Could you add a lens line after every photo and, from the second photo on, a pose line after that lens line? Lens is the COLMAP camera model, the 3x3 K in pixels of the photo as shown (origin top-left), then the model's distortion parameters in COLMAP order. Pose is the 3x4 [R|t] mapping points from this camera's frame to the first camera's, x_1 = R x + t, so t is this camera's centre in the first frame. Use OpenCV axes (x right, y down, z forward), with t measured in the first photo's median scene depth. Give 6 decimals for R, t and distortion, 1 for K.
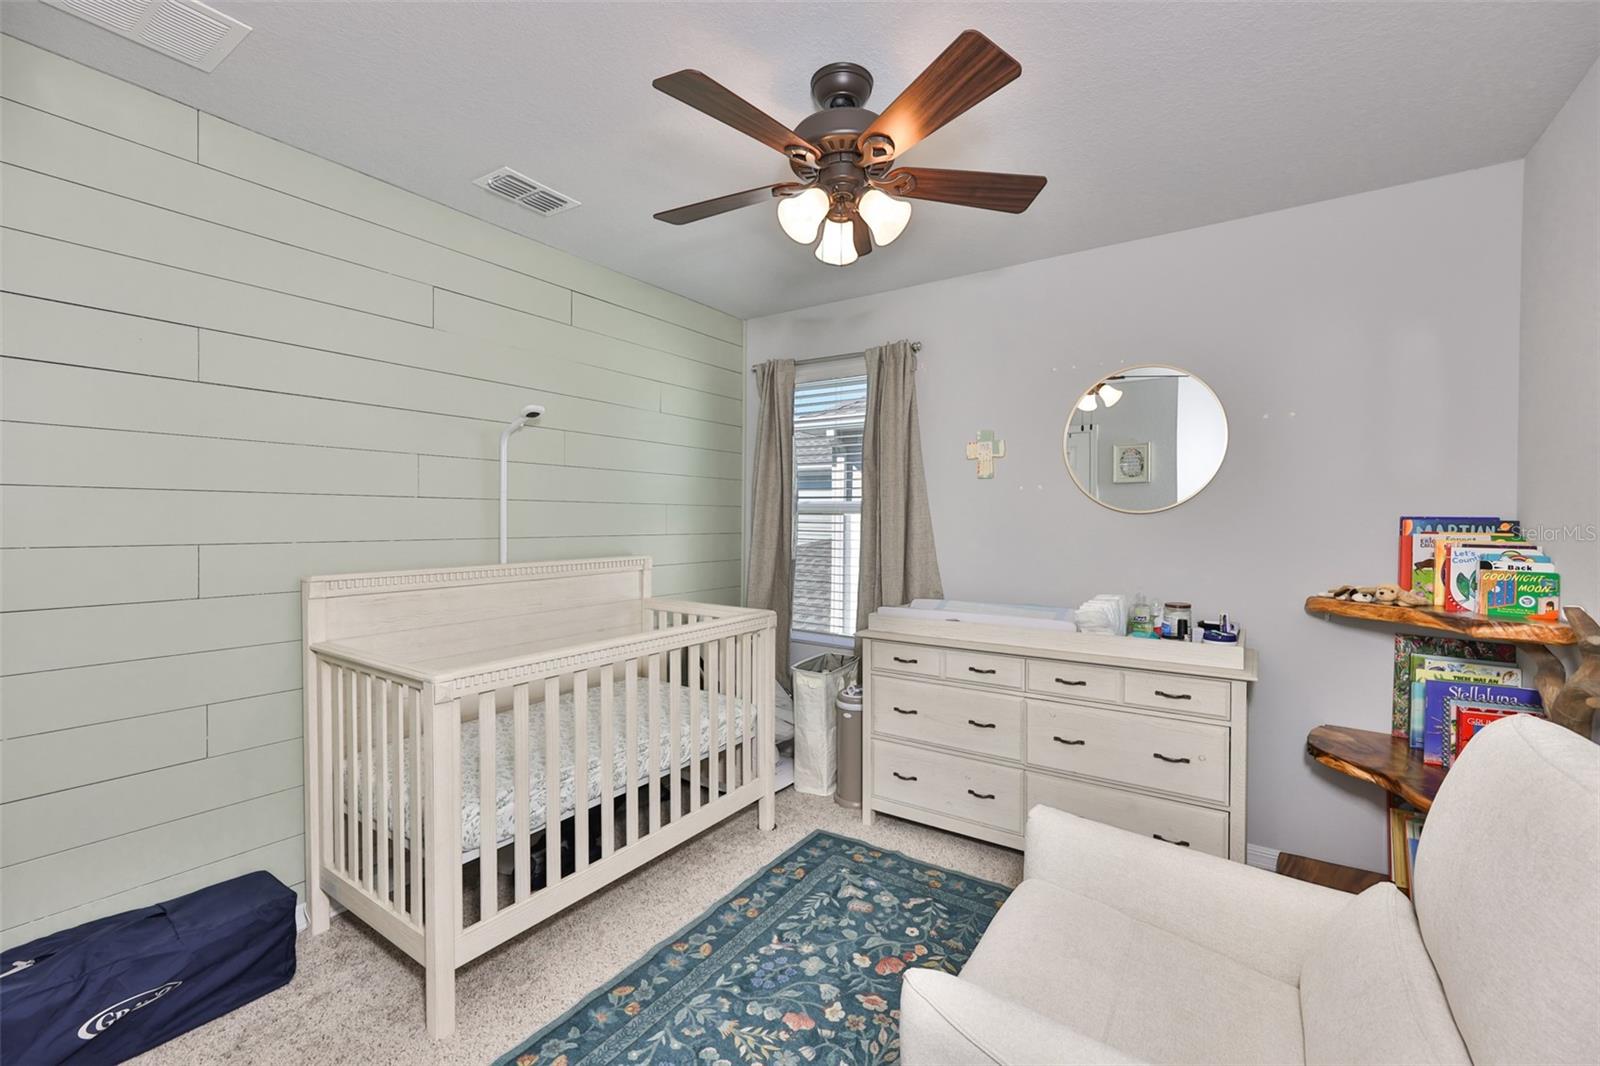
lens RADIAL K [[680.6, 0, 803.1], [0, 680.6, 524.3], [0, 0, 1]] dist [0.001742, 0.000141]
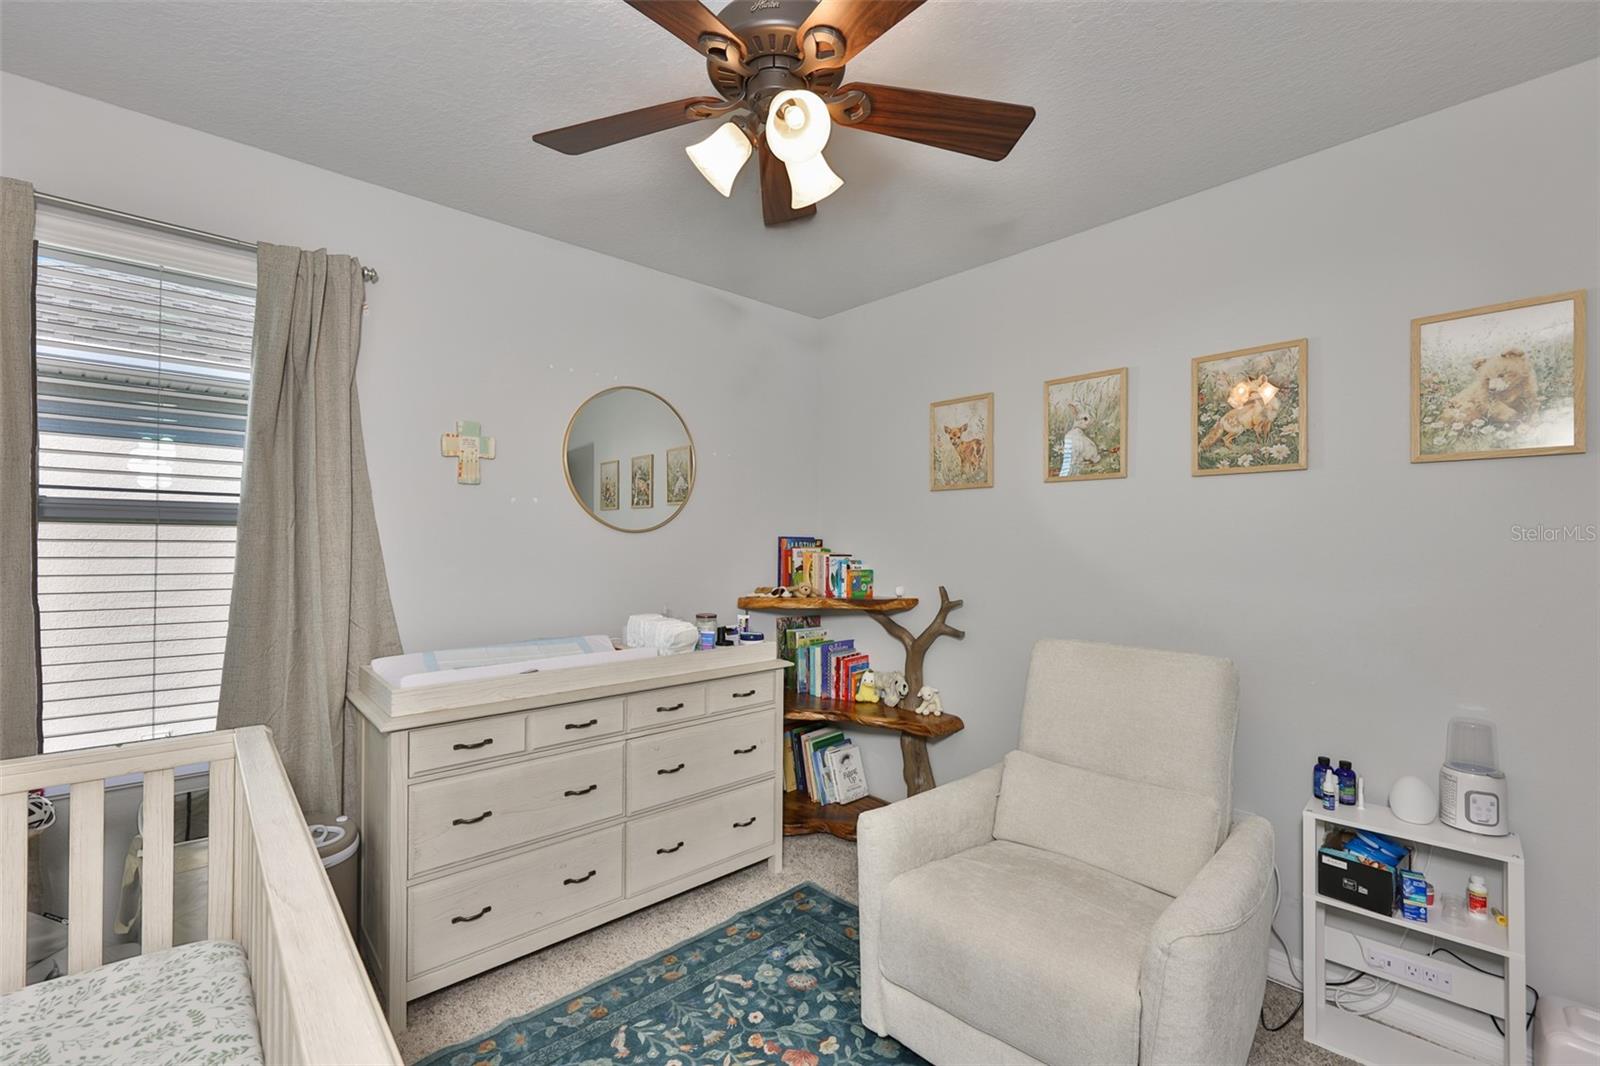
lens RADIAL K [[680.6, 0, 803.2], [0, 680.6, 542.9], [0, 0, 1]] dist [0.001742, 0.000141]
pose [[0.241951, -0.005875, 0.970271, -0.513311], [0.004605, 0.999977, 0.004906, -0.005010], [-0.970278, 0.003281, 0.241972, 0.610183]]
